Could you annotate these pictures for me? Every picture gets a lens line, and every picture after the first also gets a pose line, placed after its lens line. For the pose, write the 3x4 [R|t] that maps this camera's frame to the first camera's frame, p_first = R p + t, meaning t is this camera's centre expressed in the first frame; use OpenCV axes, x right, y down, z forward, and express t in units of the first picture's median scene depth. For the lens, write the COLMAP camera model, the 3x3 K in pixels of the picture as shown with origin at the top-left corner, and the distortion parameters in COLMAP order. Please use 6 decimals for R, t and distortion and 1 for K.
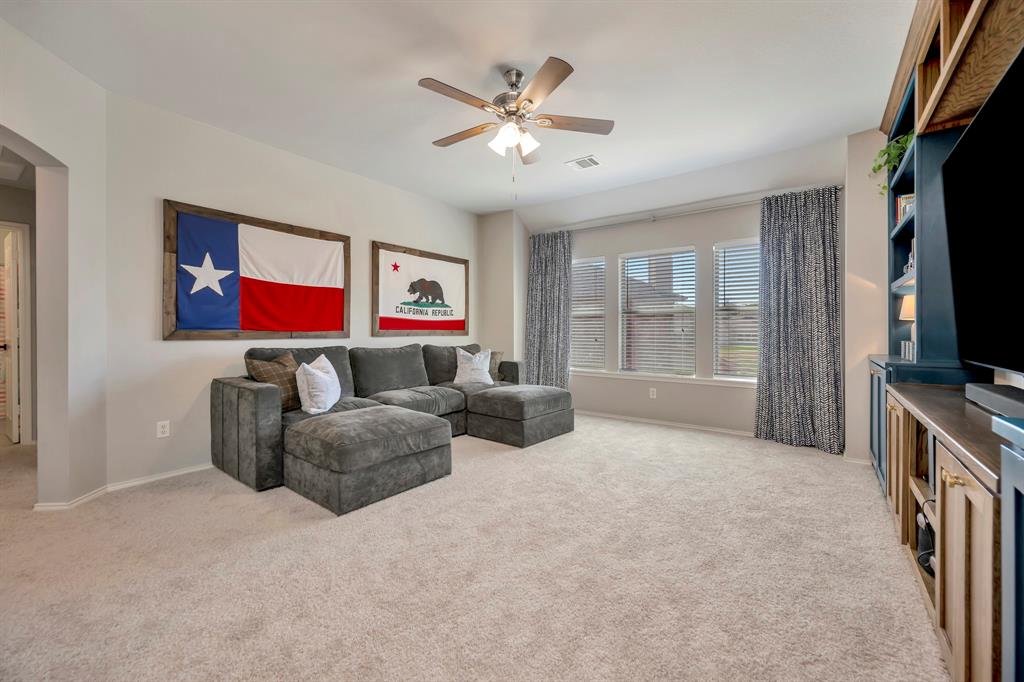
lens RADIAL K [[405.8, 0, 514.8], [0, 405.8, 337.0], [0, 0, 1]] dist [-0.001143, 0.000355]
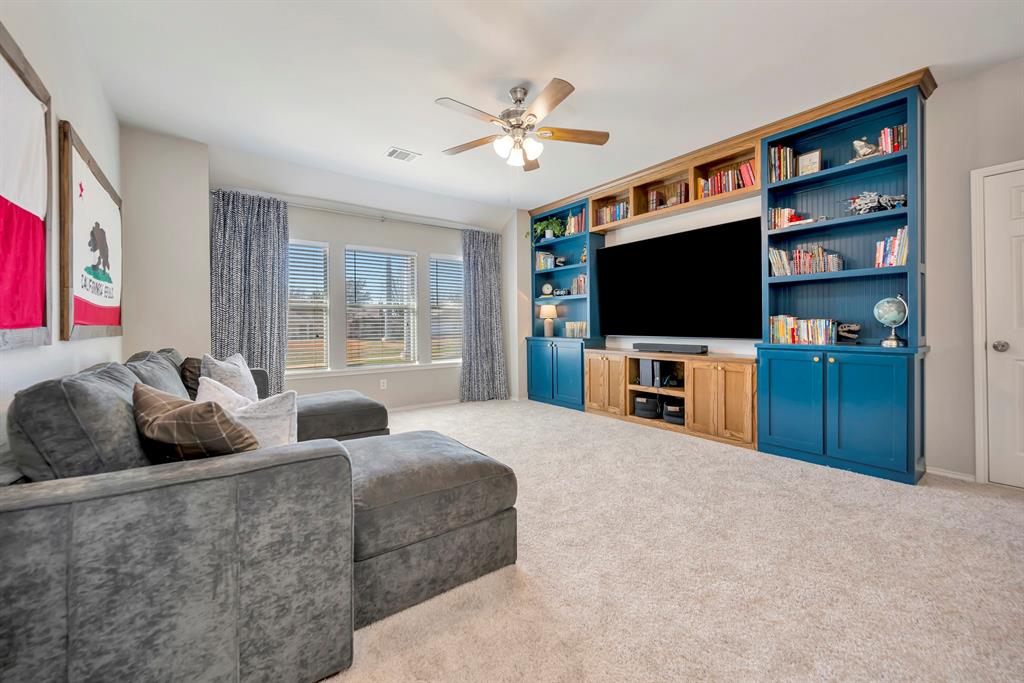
lens RADIAL K [[403.1, 0, 511.1], [0, 403.1, 326.4], [0, 0, 1]] dist [-0.000224, 0.000084]
pose [[0.290936, -0.008977, 0.956700, -0.668647], [0.020593, 0.999783, 0.003119, -0.008612], [-0.956521, 0.018794, 0.291058, 0.450137]]
